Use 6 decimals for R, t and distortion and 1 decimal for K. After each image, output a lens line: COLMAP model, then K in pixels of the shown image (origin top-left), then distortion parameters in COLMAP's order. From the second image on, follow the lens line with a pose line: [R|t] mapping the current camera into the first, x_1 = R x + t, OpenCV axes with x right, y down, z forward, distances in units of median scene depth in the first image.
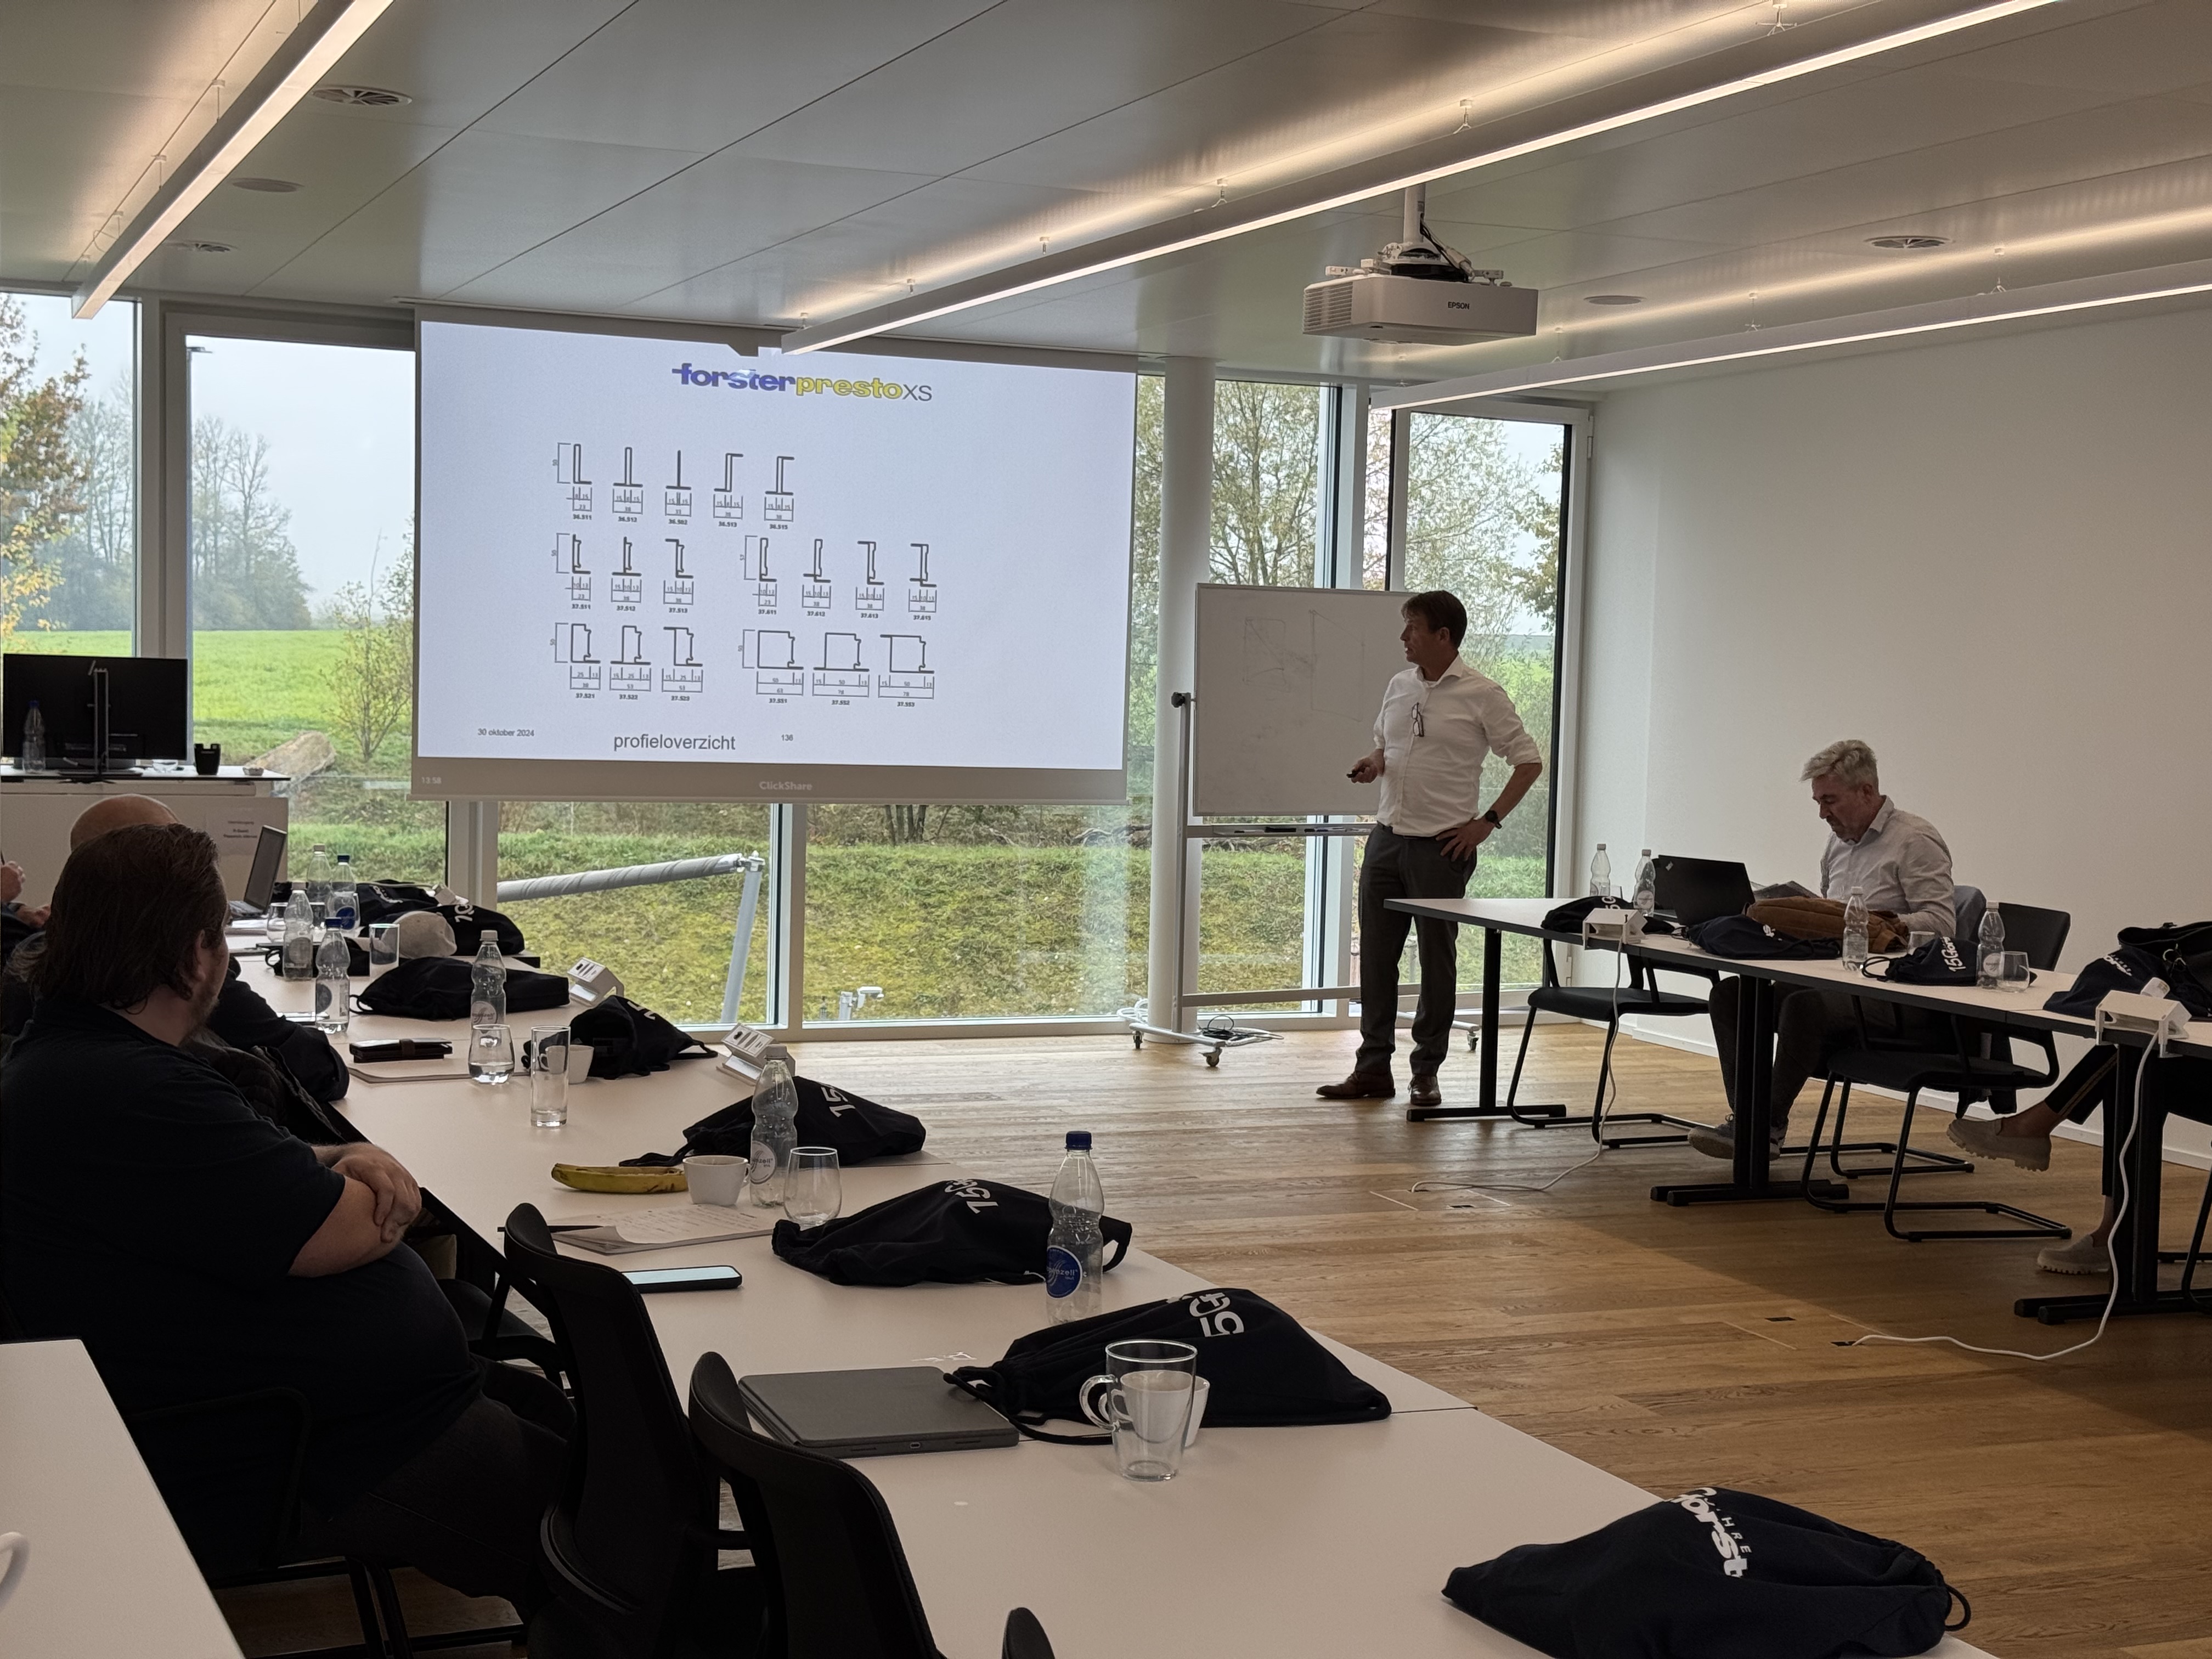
lens RADIAL K [[3044.5, 0, 1106.0], [0, 3044.5, 829.5], [0, 0, 1]] dist [0.027210, -0.000754]
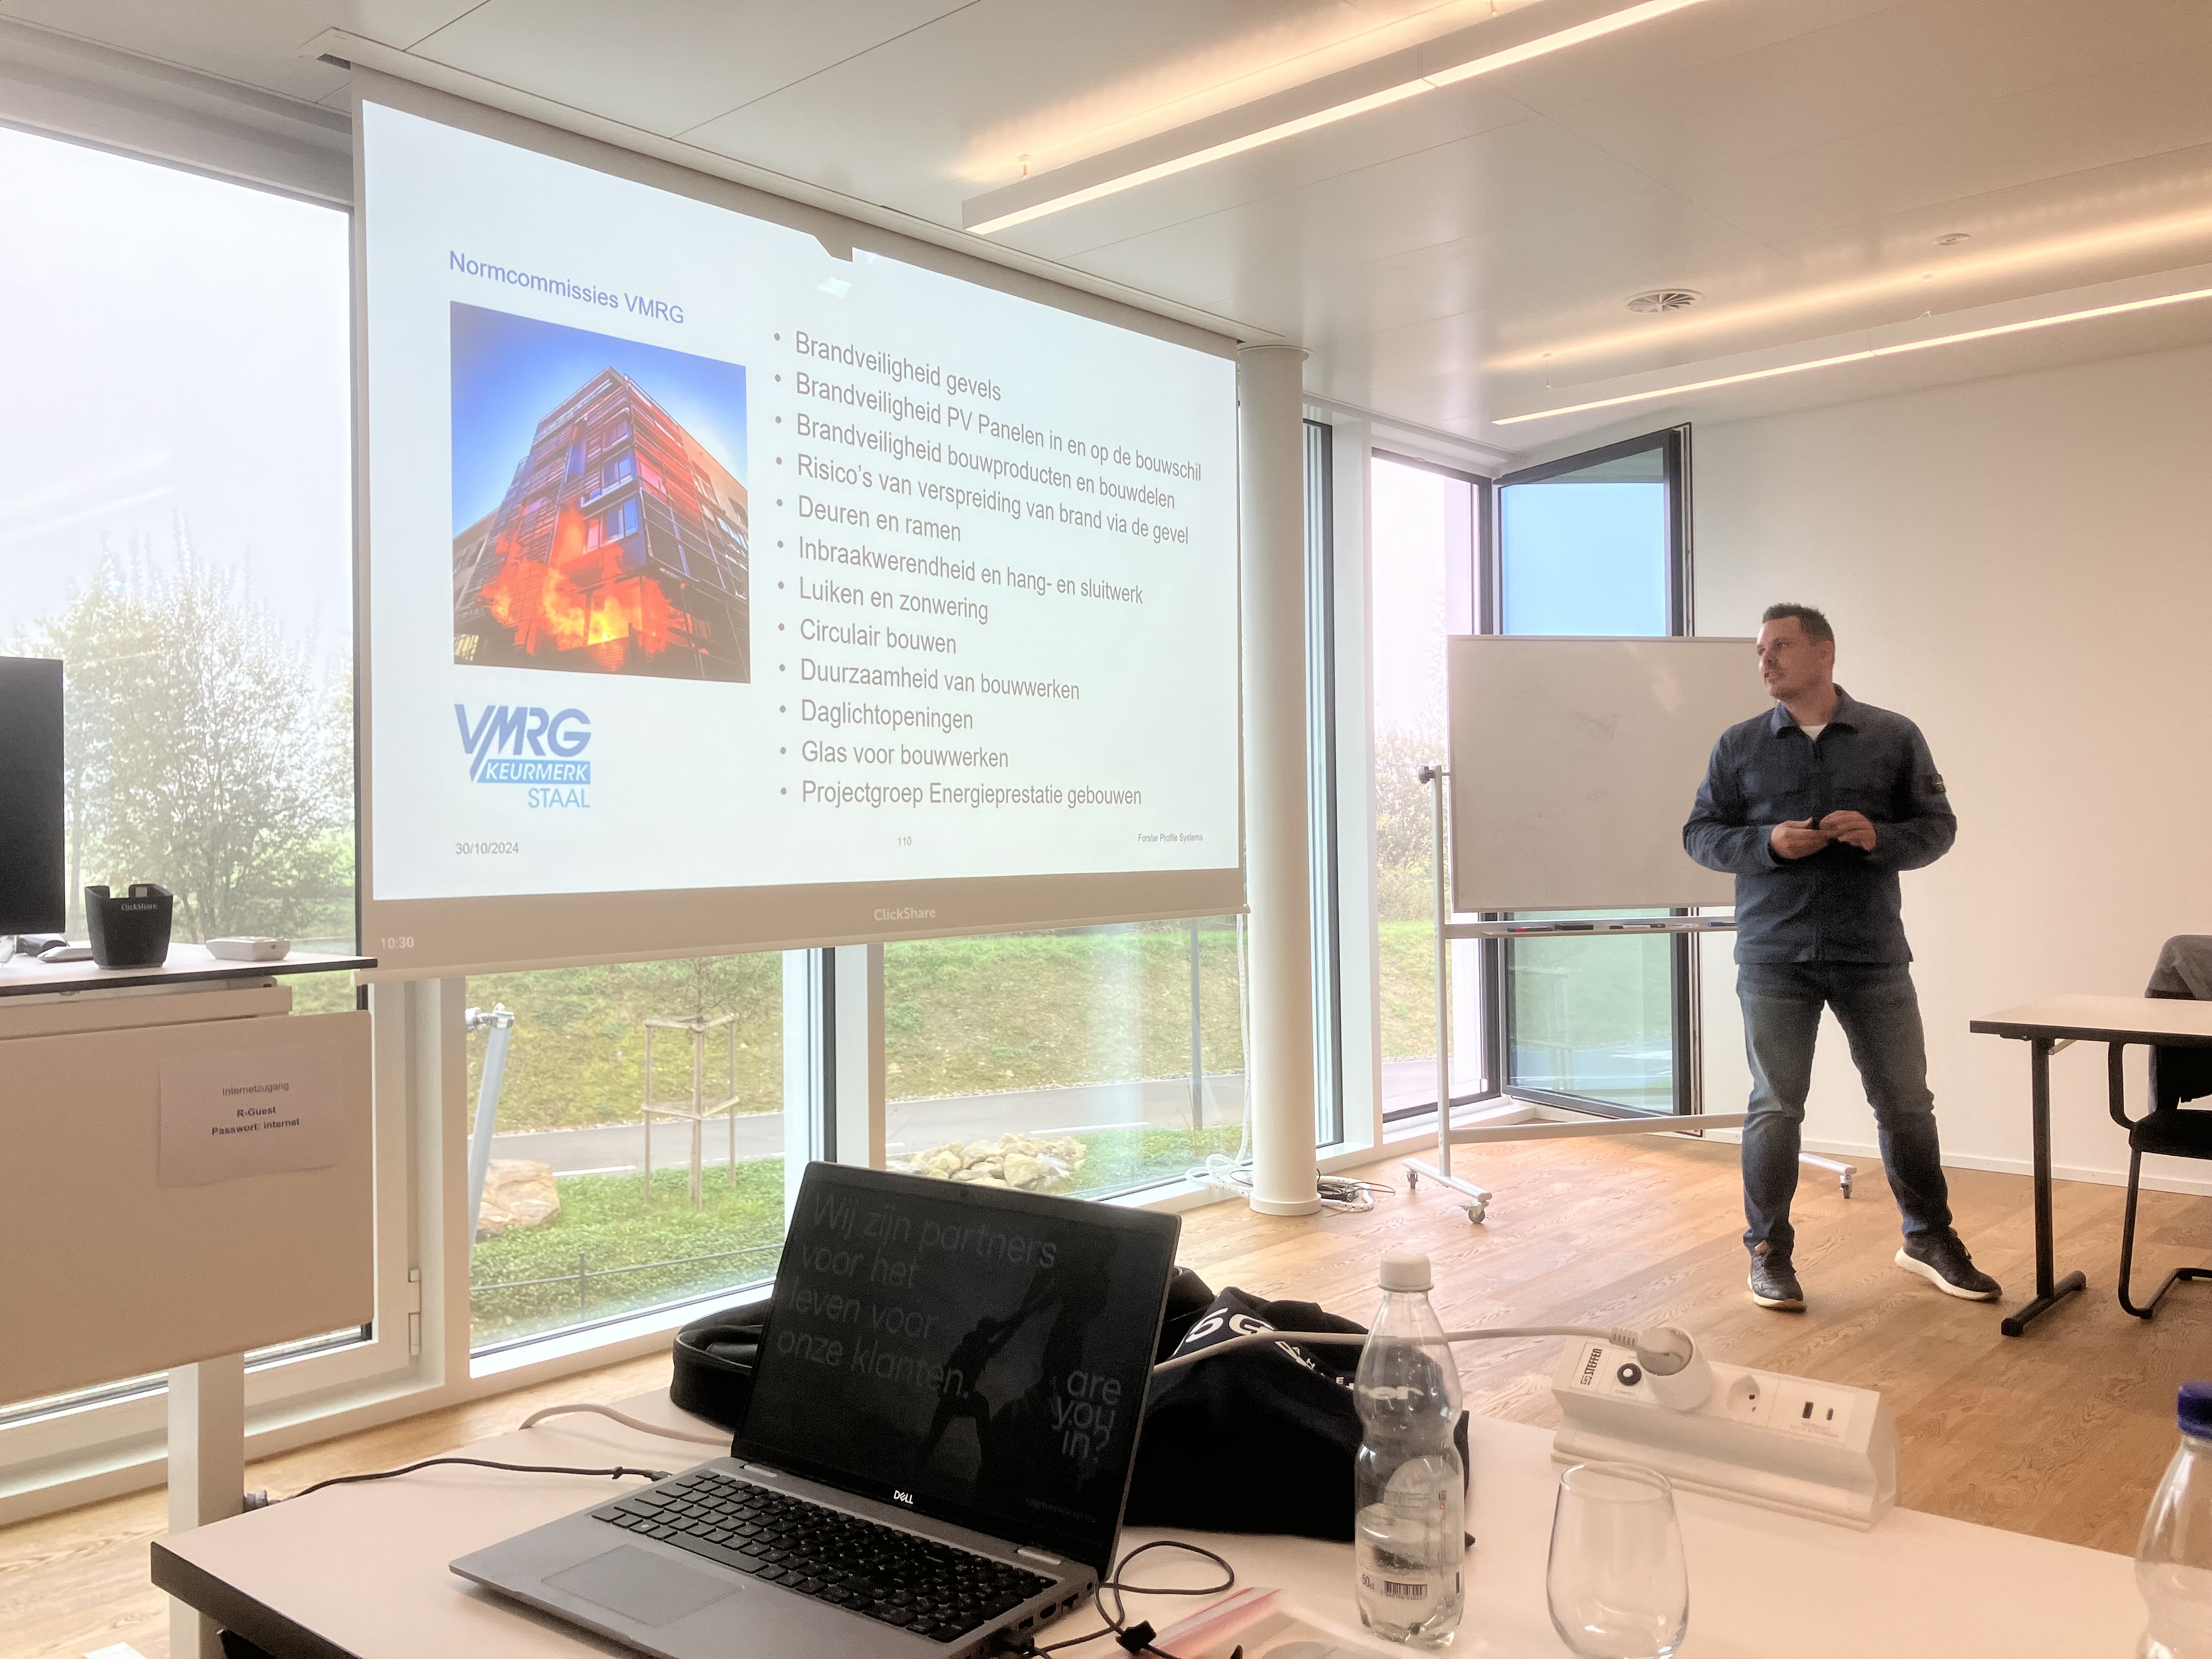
lens RADIAL K [[1823.7, 0, 1091.4], [0, 1823.7, 809.2], [0, 0, 1]] dist [0.051968, -0.070812]
pose [[0.906437, -0.042204, 0.420227, -0.280304], [0.067824, 0.996627, -0.046203, -0.019009], [-0.416860, 0.070382, 0.906242, 0.740024]]
